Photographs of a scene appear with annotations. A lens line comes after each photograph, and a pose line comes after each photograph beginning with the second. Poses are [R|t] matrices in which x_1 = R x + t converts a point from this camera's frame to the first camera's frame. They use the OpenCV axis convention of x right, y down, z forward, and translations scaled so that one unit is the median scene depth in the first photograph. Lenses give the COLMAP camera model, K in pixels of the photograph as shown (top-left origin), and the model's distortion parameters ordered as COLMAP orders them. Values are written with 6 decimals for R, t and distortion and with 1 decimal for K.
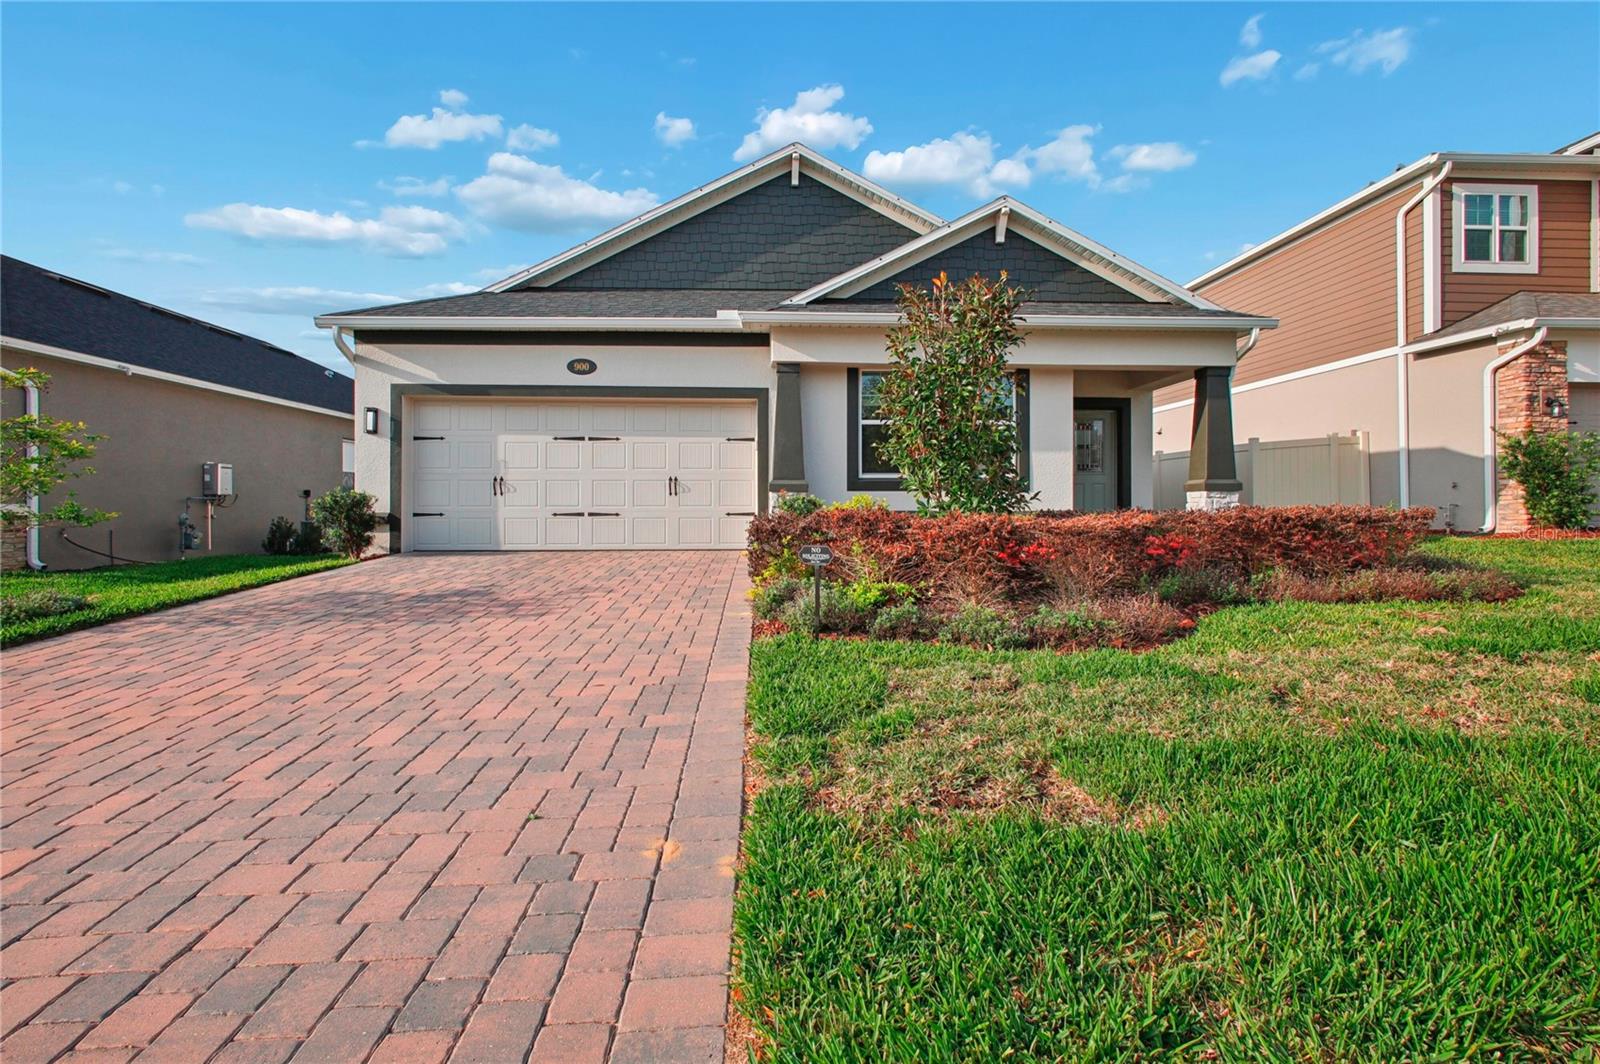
lens RADIAL K [[748.6, 0, 793.7], [0, 748.6, 538.1], [0, 0, 1]] dist [0.003845, -0.000622]
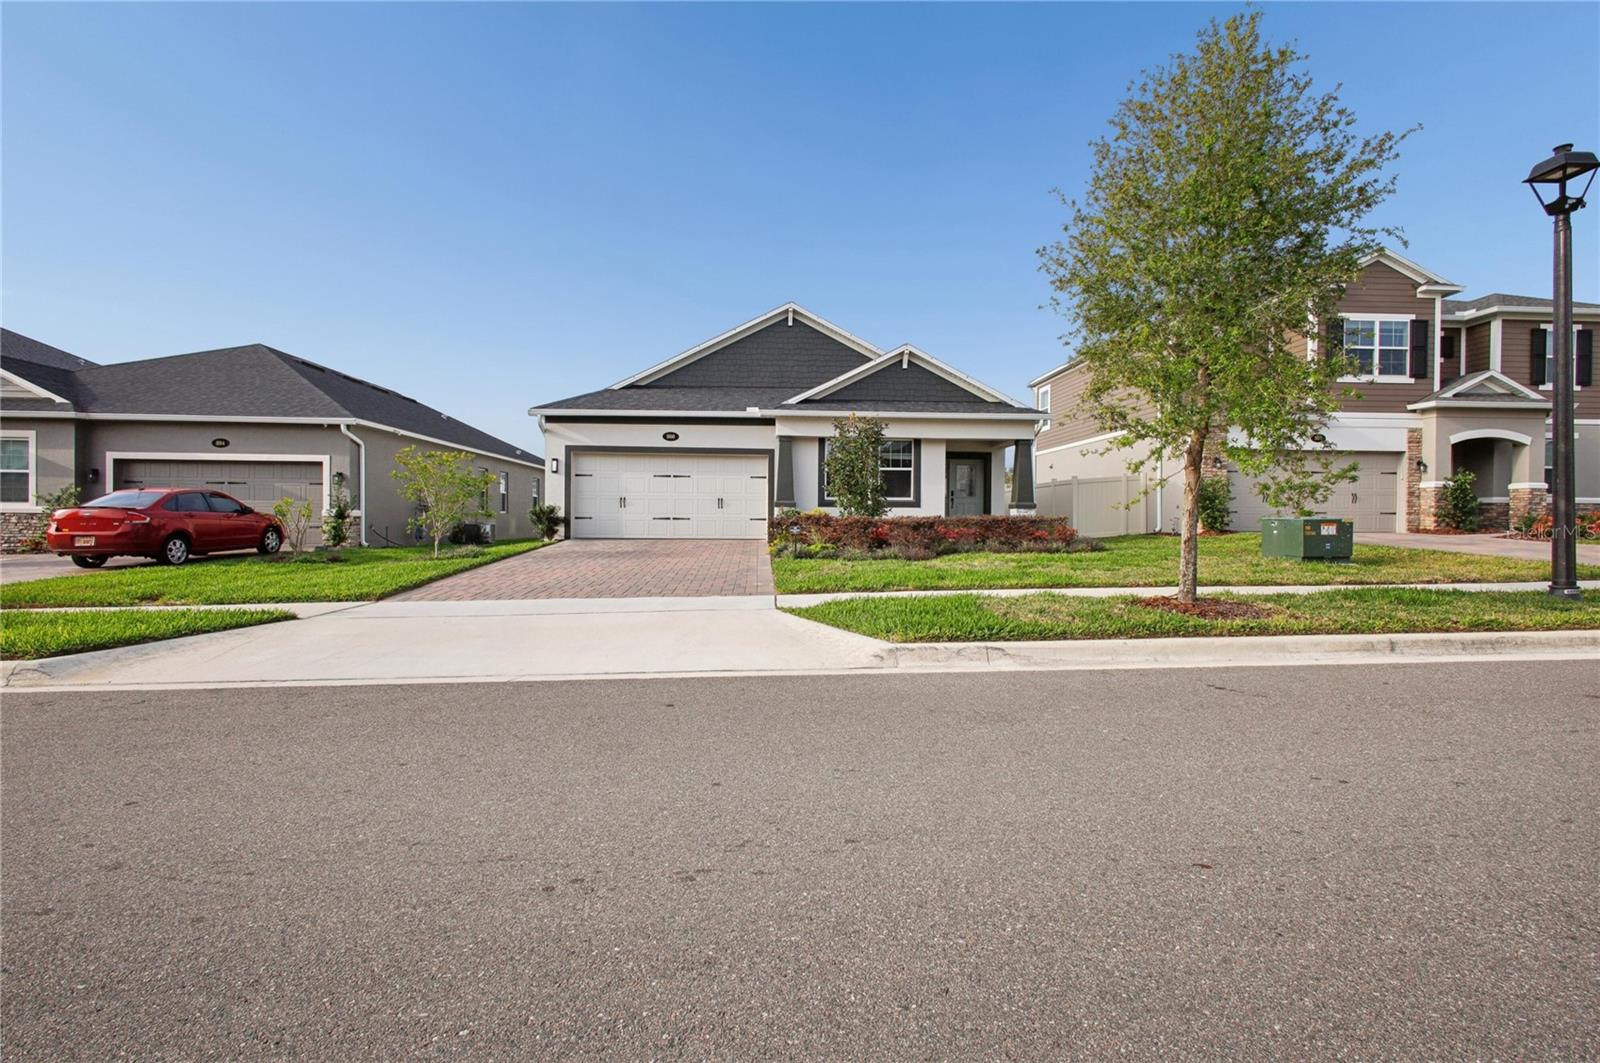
lens RADIAL K [[748.6, 0, 805.2], [0, 748.6, 533.2], [0, 0, 1]] dist [0.003845, -0.000622]
pose [[0.999750, 0.007749, 0.020970, 0.005145], [-0.007165, 0.999589, -0.027752, 0.061829], [-0.021176, 0.027595, 0.999395, -0.964325]]
